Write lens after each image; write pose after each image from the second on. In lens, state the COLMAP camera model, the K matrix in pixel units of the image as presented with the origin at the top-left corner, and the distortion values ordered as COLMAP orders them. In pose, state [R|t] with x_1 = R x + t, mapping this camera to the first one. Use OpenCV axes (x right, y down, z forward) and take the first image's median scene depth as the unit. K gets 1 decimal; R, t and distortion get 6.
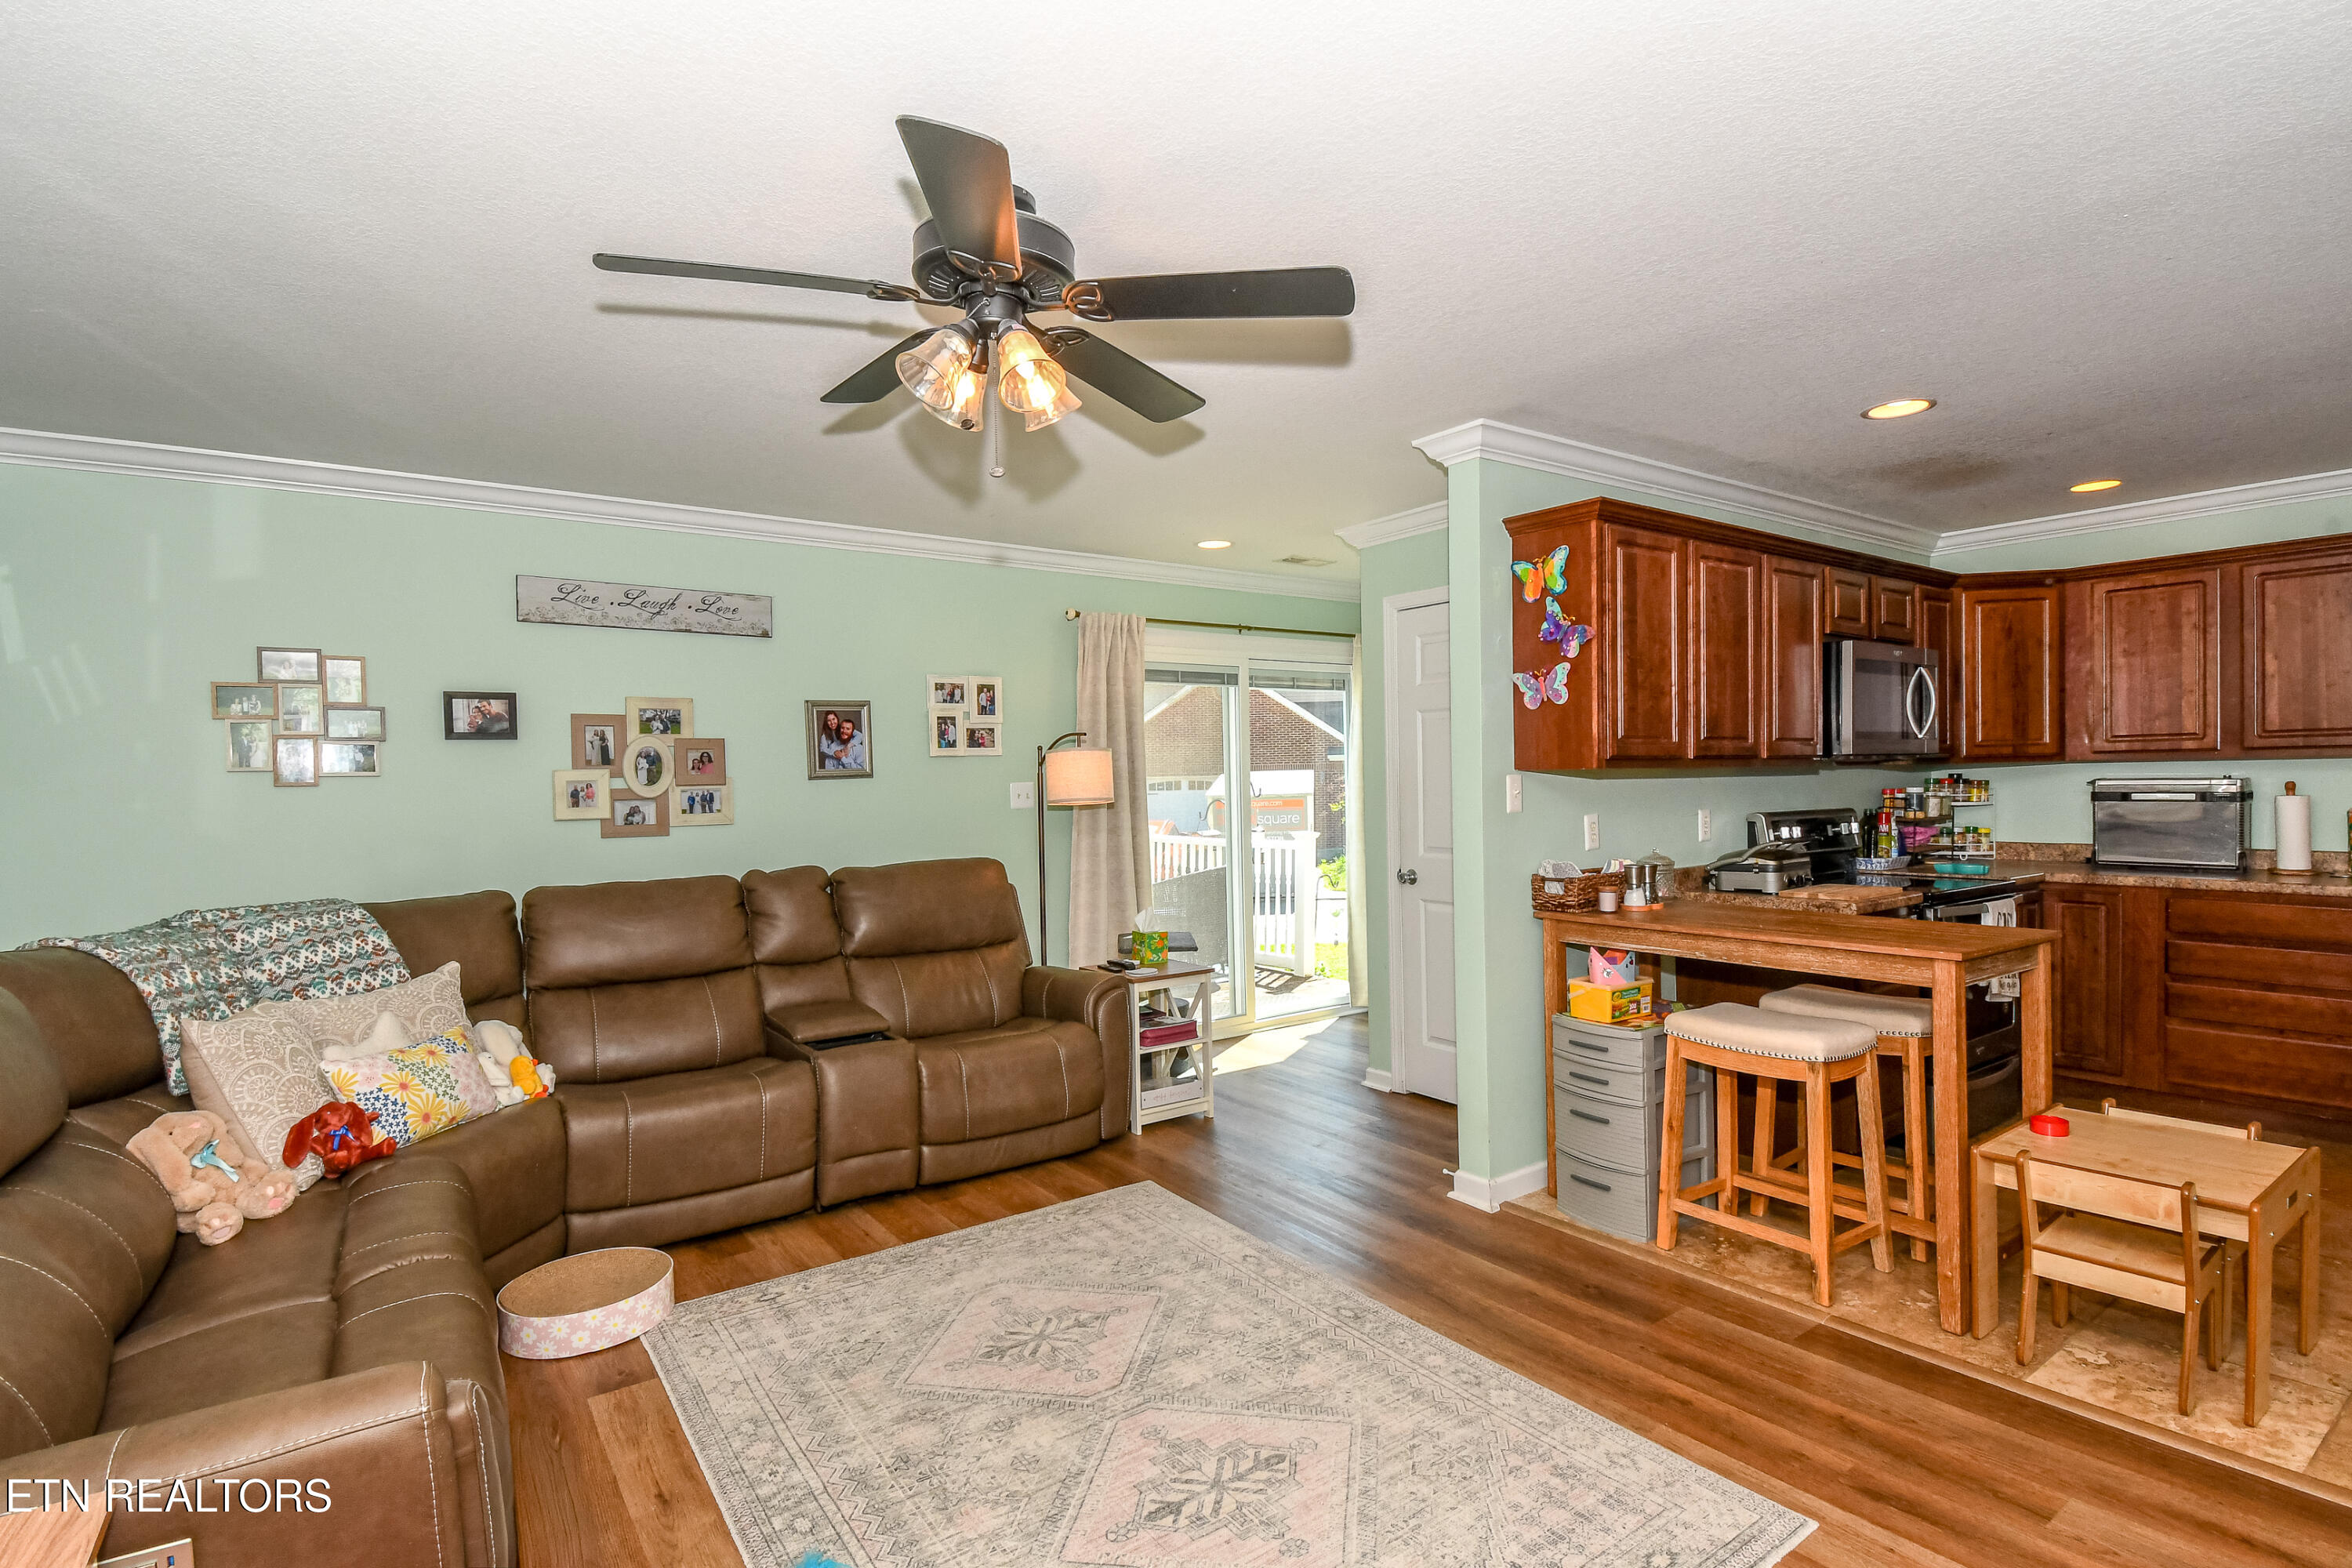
lens RADIAL K [[1138.7, 0, 1170.2], [0, 1138.7, 797.9], [0, 0, 1]] dist [-0.010885, -0.003184]
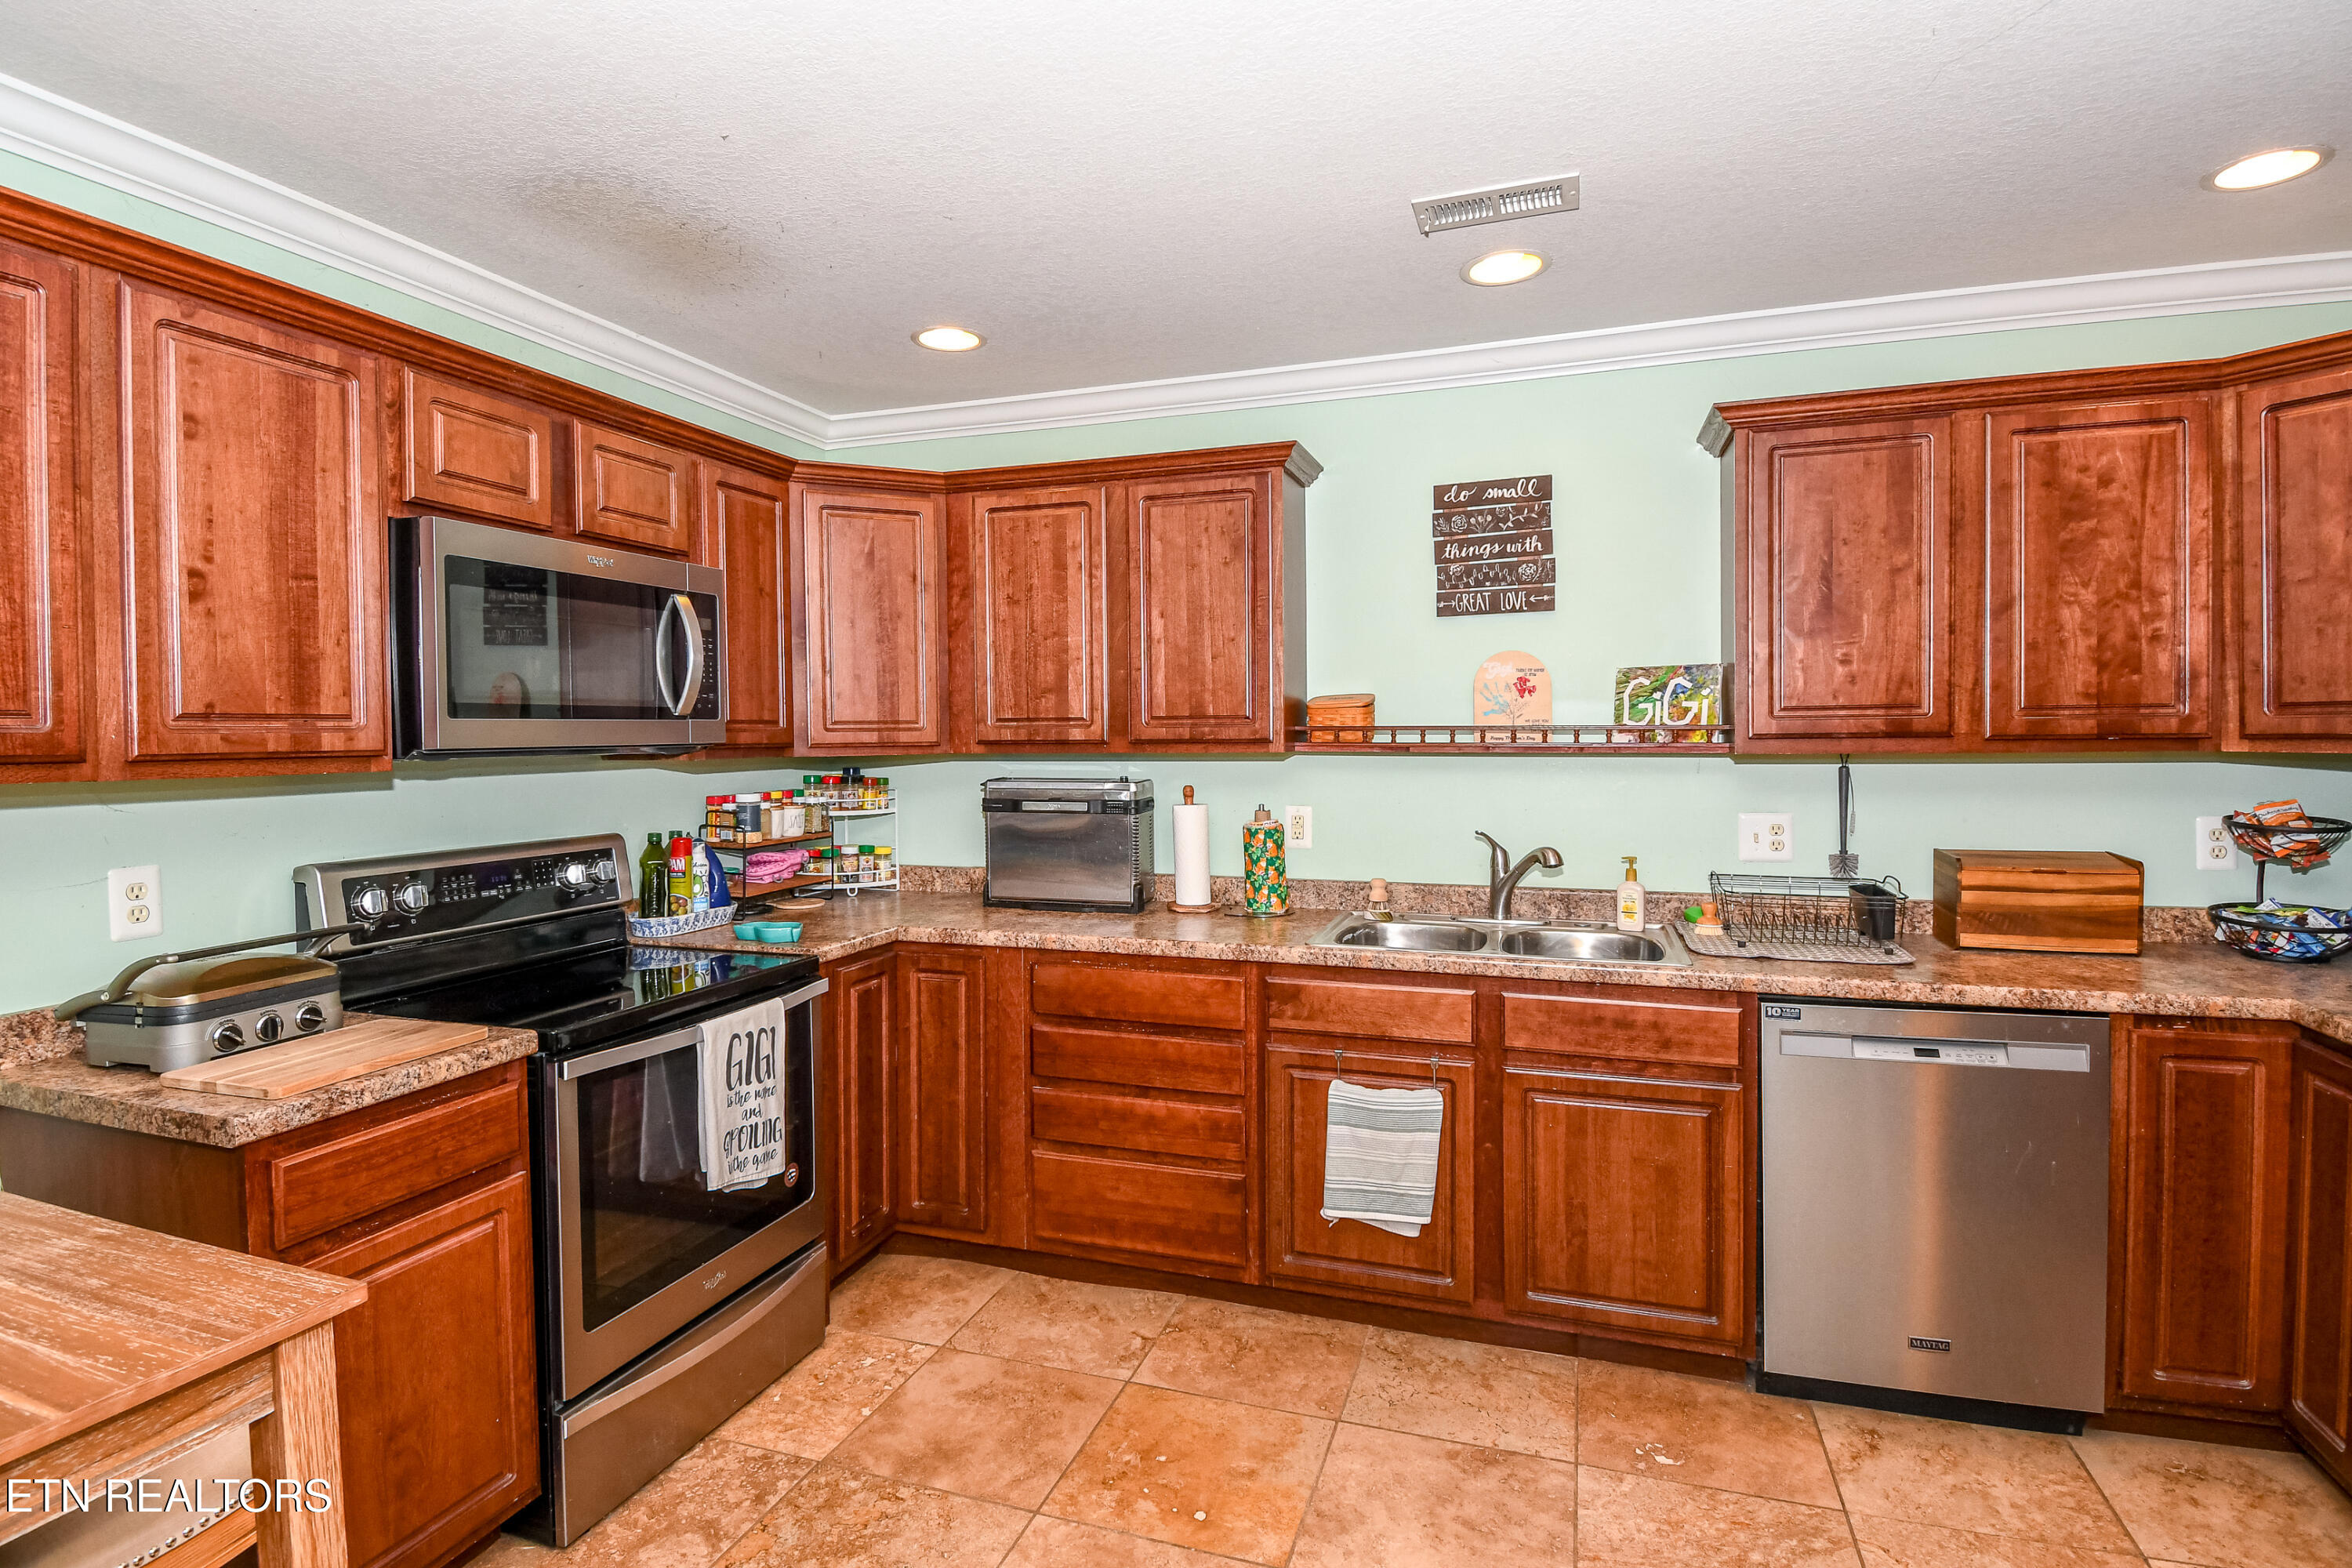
lens RADIAL K [[1167.2, 0, 1179.5], [0, 1167.2, 756.8], [0, 0, 1]] dist [0.009572, -0.018238]
pose [[0.801320, -0.001645, 0.598234, 0.553685], [0.004204, 0.999987, -0.002881, -0.032701], [-0.598222, 0.004823, 0.801316, 0.400168]]
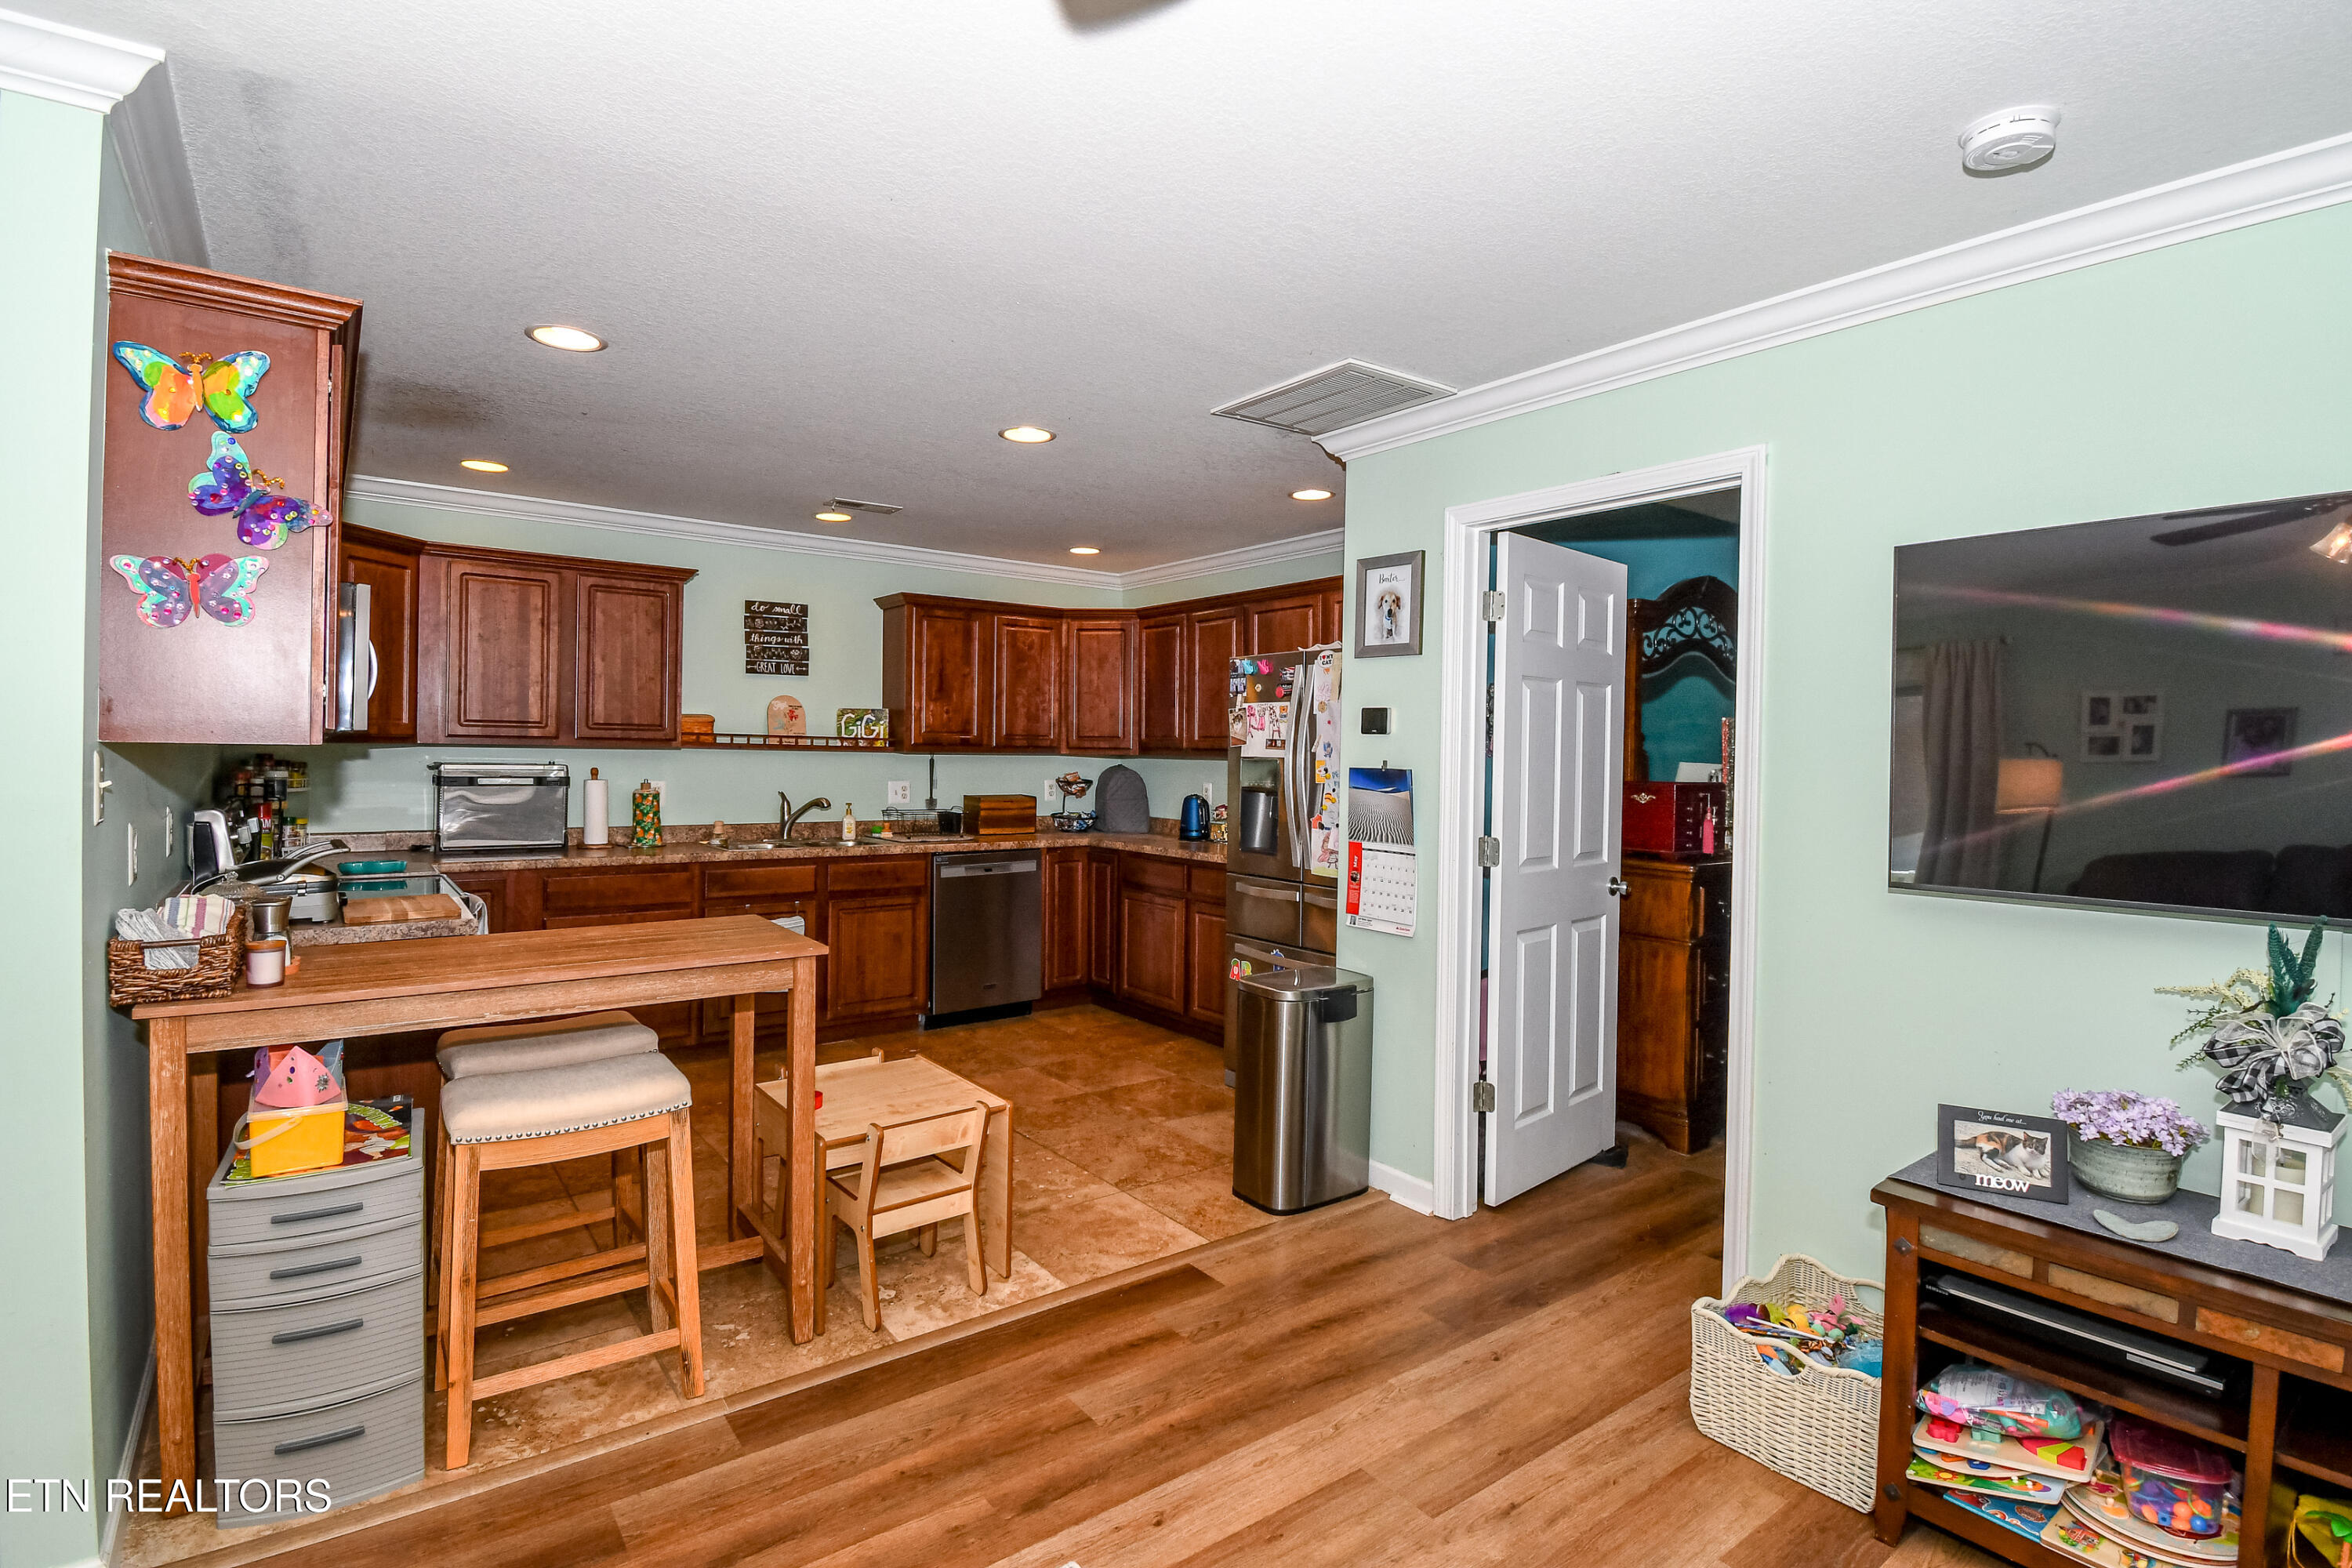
lens RADIAL K [[1138.7, 0, 1129.7], [0, 1138.7, 763.9], [0, 0, 1]] dist [-0.010885, -0.003184]
pose [[-0.019184, 0.008622, 0.999779, -0.189775], [0.001668, 0.999962, -0.008591, -0.007896], [-0.999815, 0.001503, -0.019197, 0.488906]]
